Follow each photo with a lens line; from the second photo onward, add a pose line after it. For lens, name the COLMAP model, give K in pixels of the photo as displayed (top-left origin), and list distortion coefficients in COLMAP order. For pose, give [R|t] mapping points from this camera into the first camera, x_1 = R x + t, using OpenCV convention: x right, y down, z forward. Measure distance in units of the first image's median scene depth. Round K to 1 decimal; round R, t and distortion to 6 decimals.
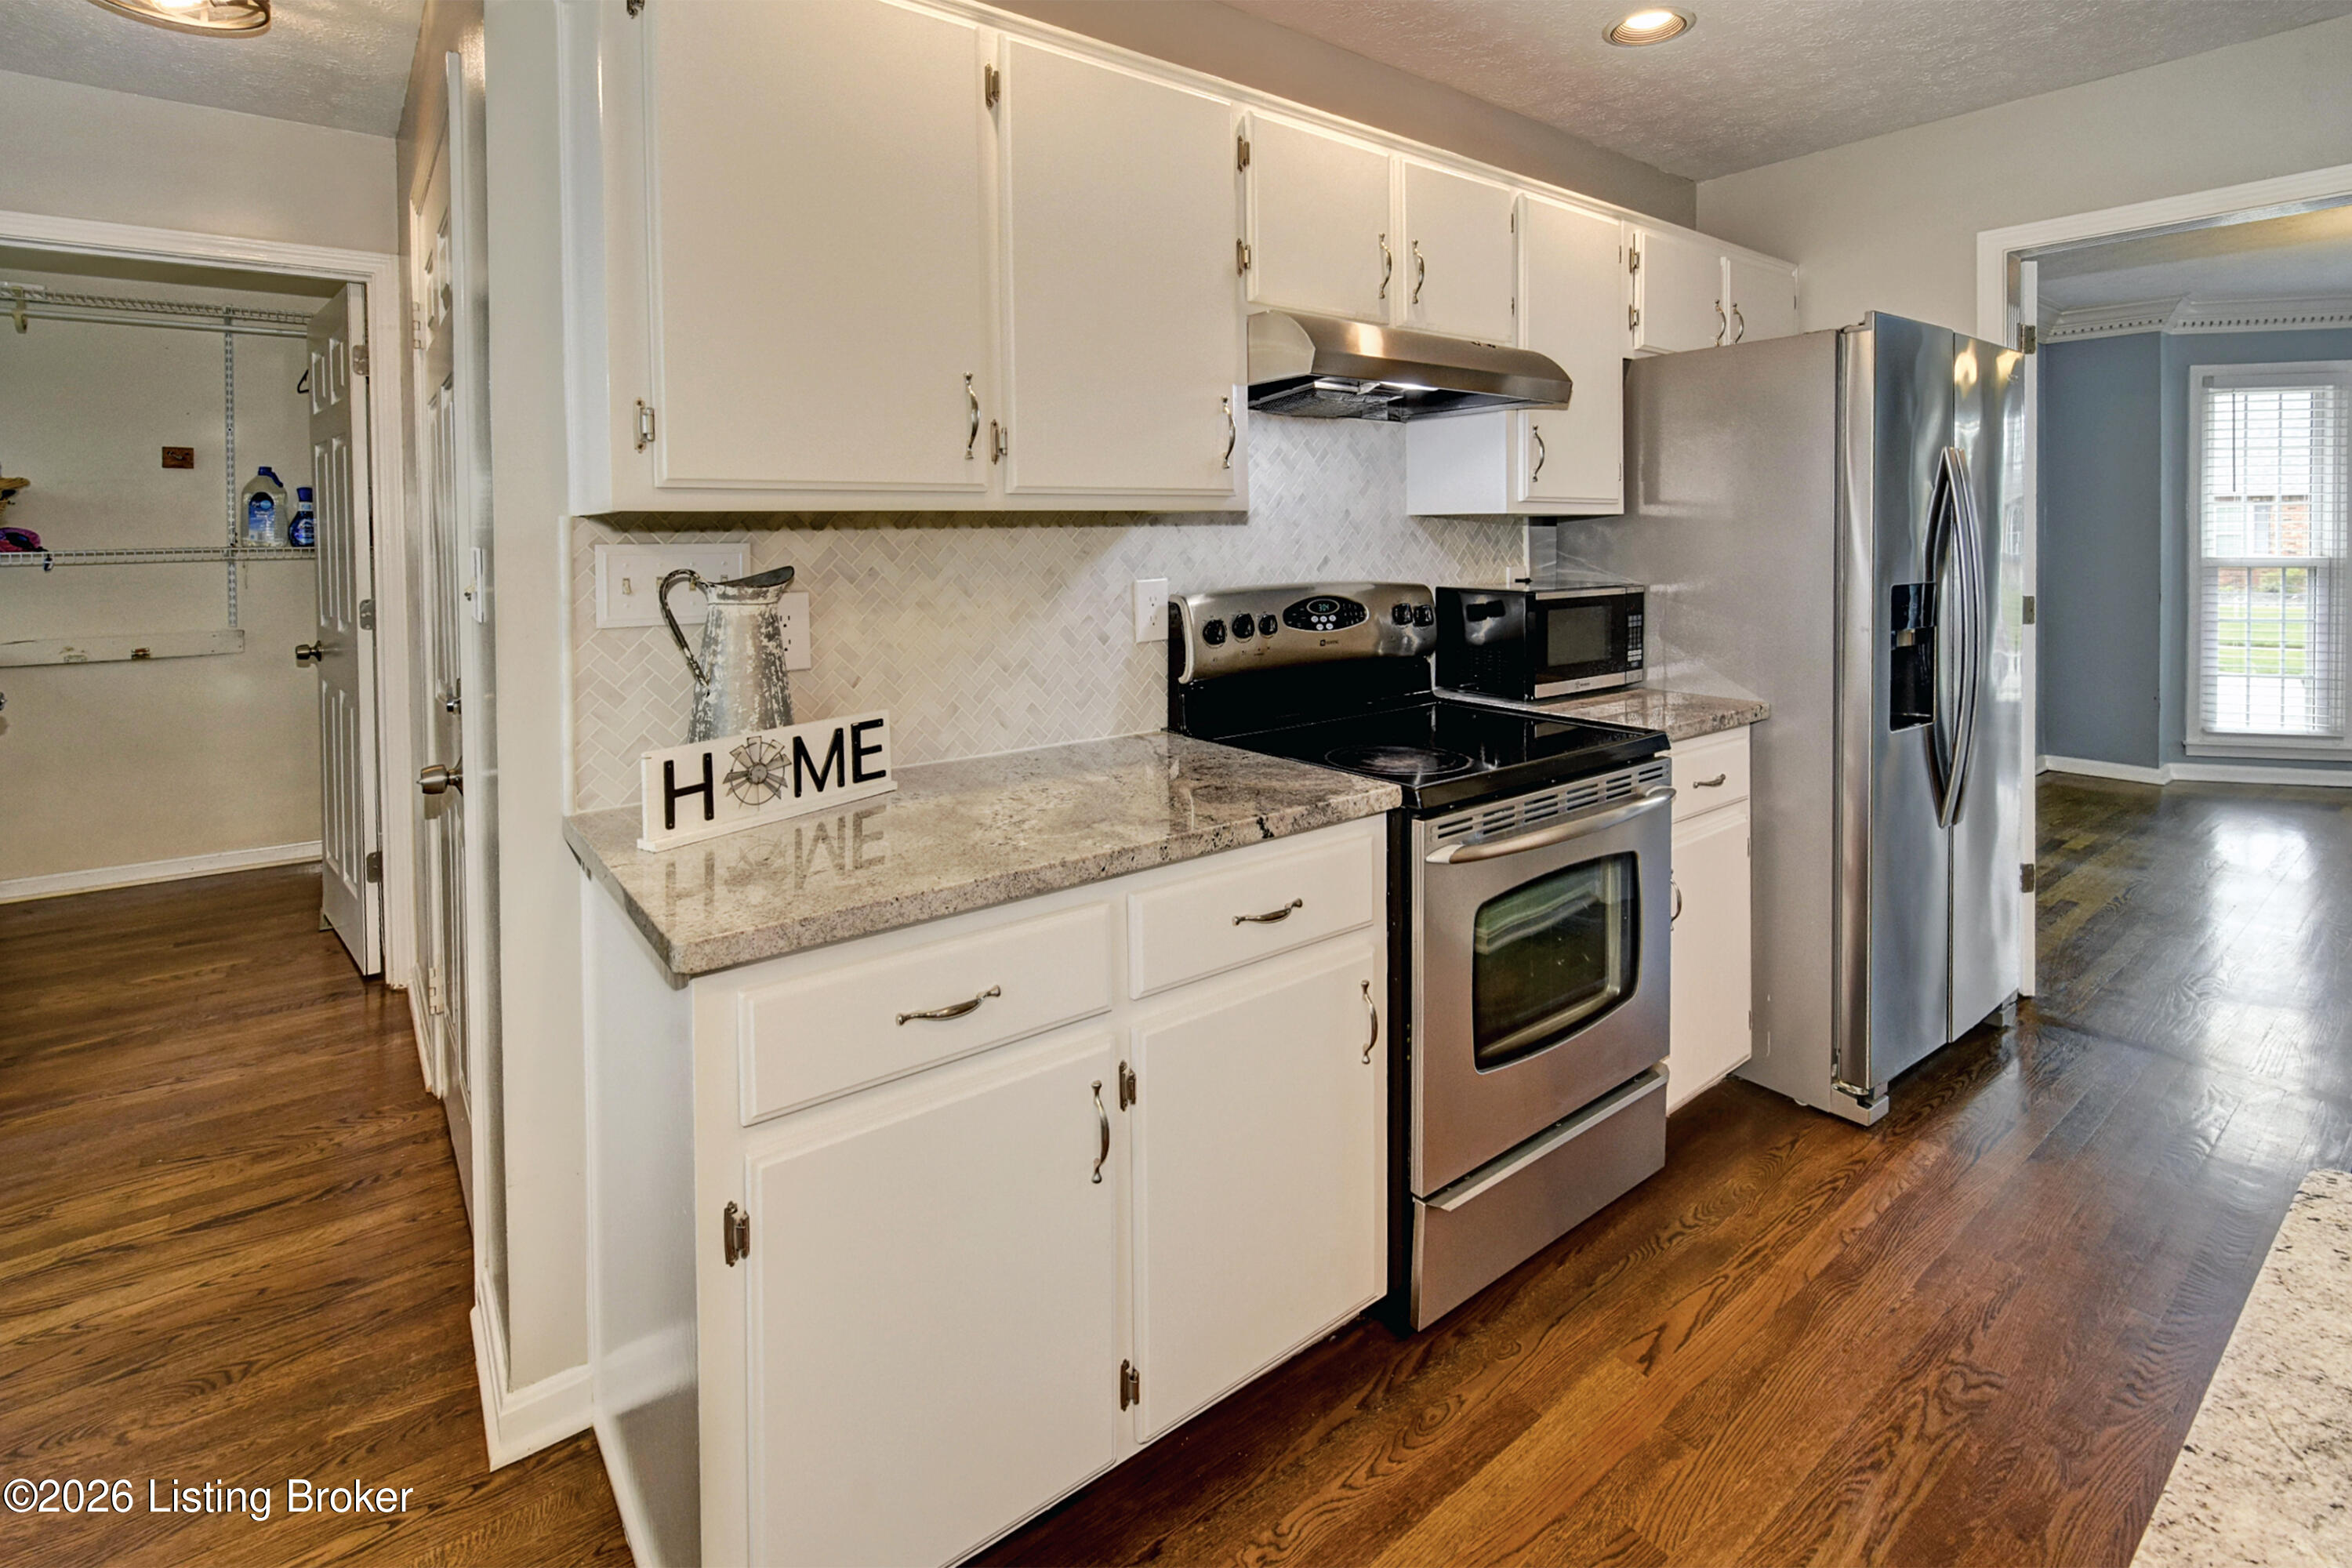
lens RADIAL K [[1092.9, 0, 1181.7], [0, 1092.9, 550.3], [0, 0, 1]] dist [-0.001607, -0.006302]
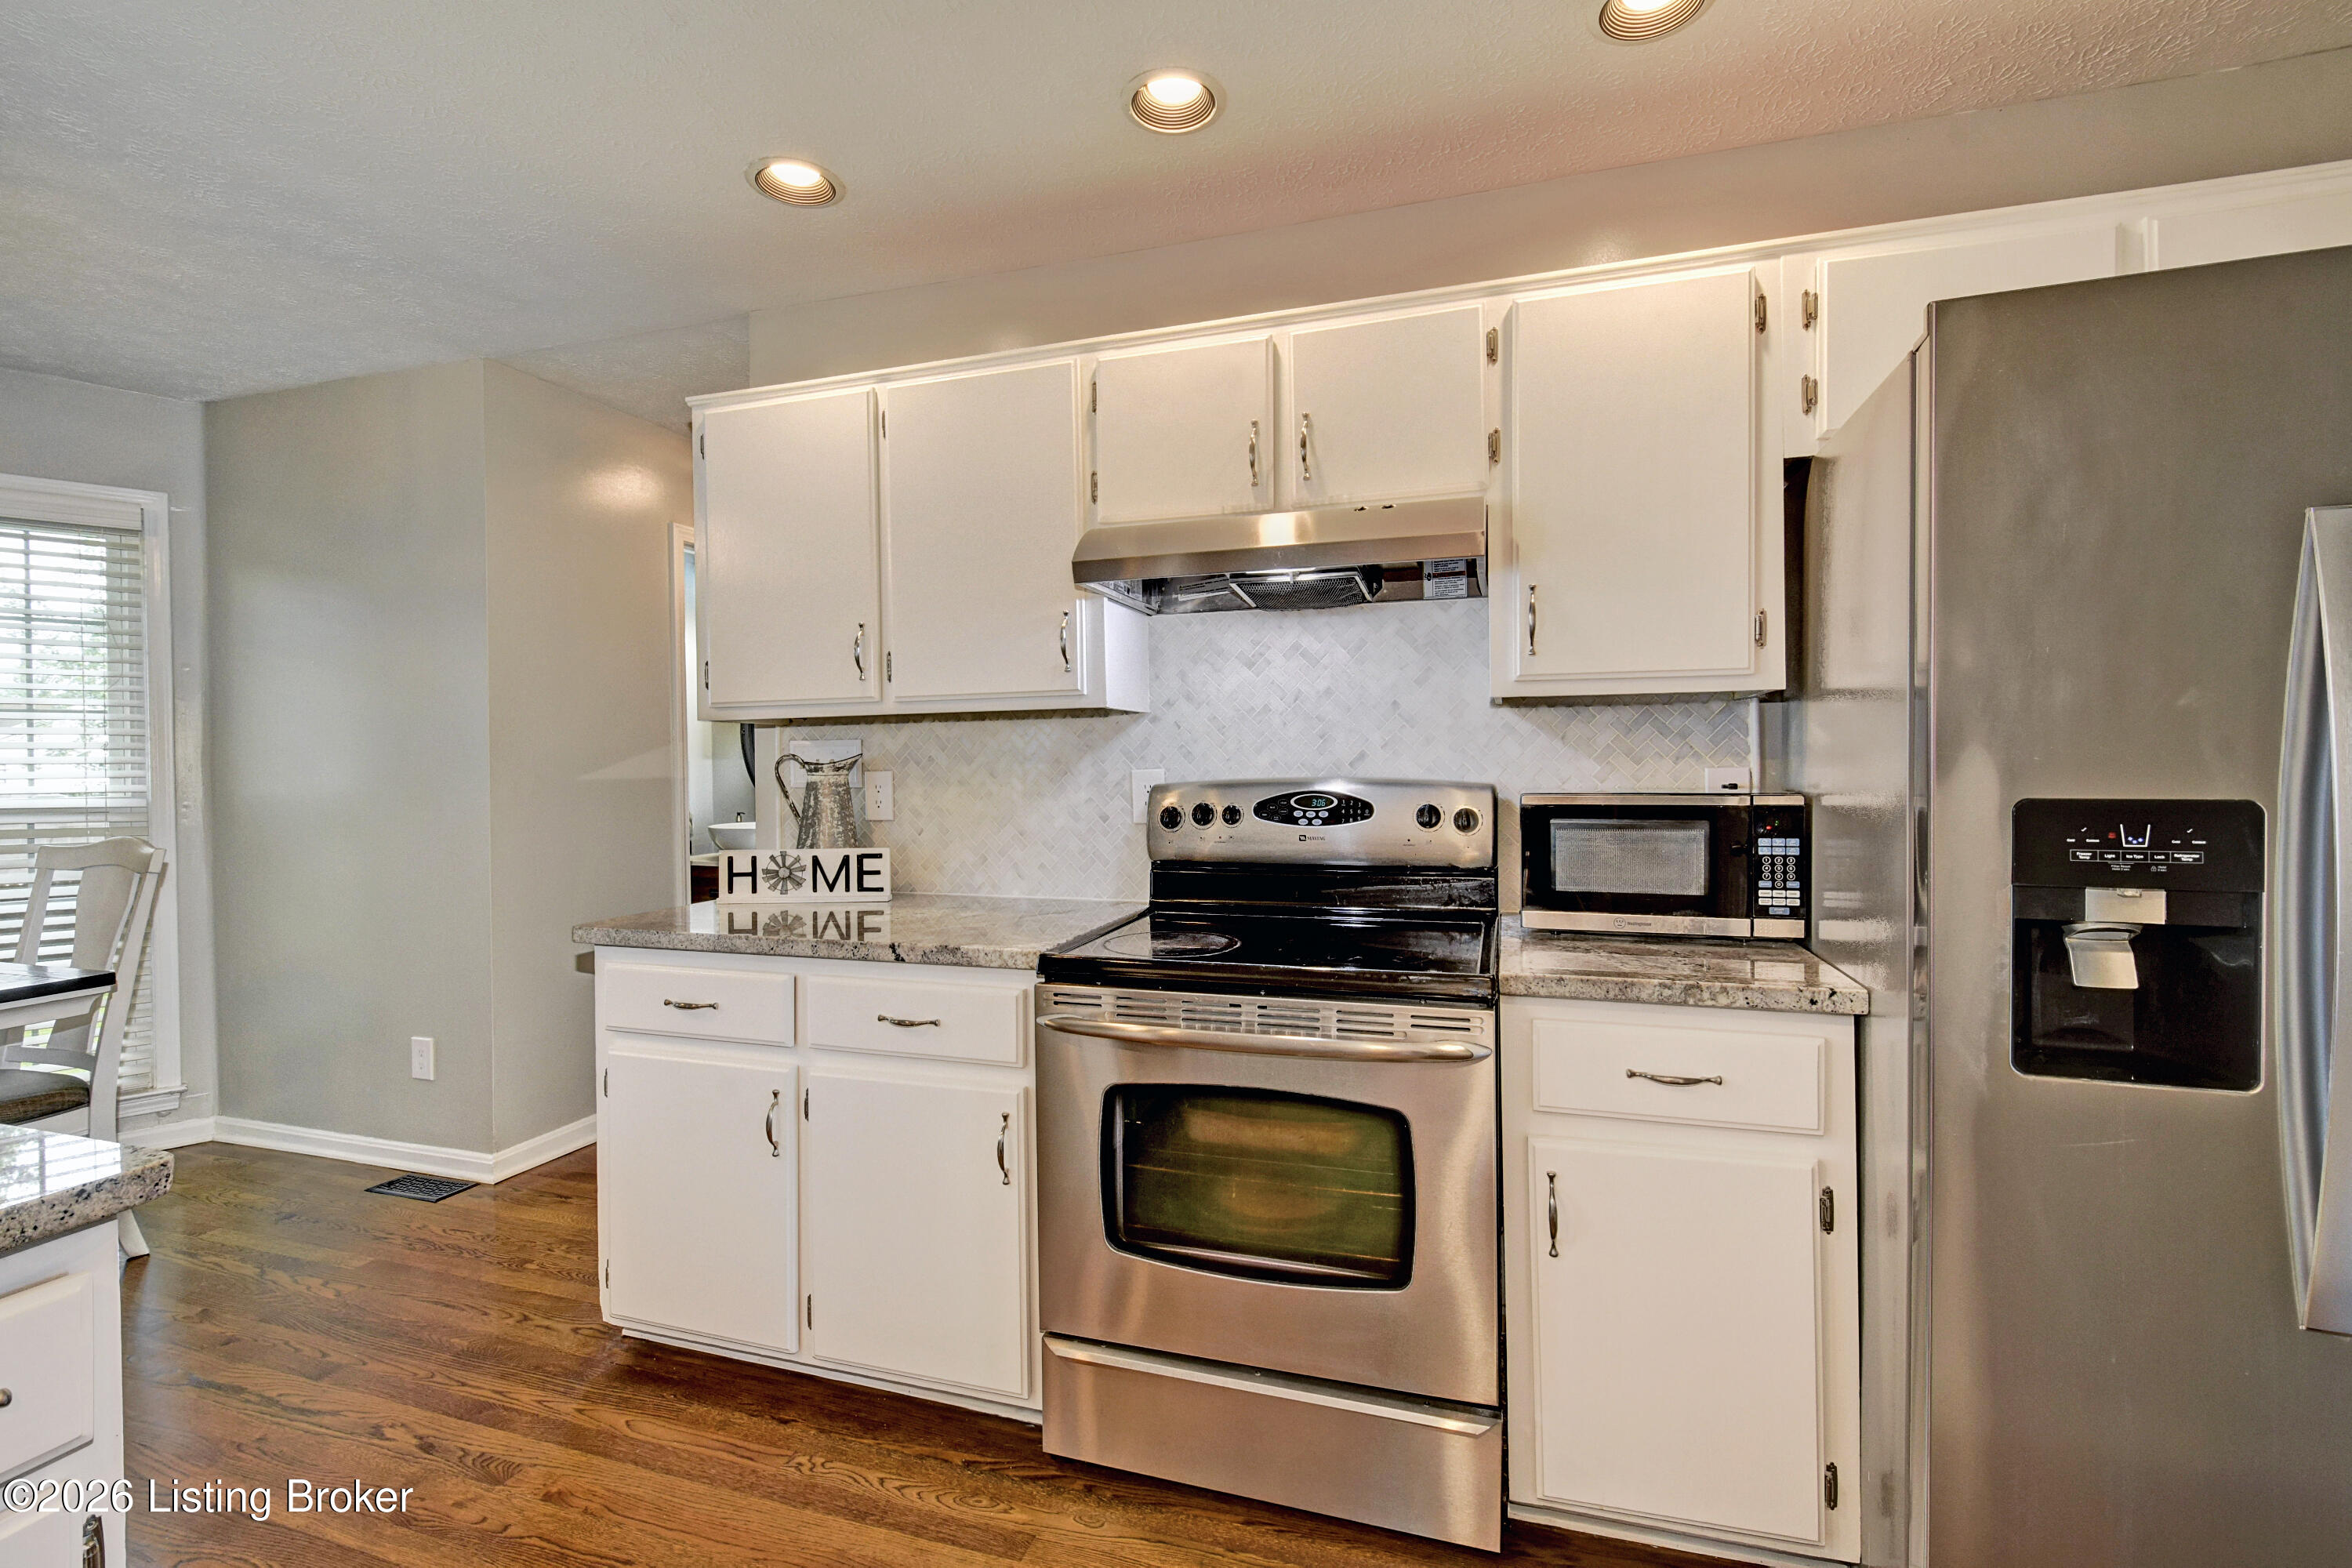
lens RADIAL K [[1045.3, 0, 1180.0], [0, 1045.3, 769.2], [0, 0, 1]] dist [-0.001411, -0.000600]
pose [[0.563712, 0.011300, -0.825894, 1.065427], [-0.006470, 0.999936, 0.009265, 0.018224], [0.825946, 0.000121, 0.563749, 0.476177]]
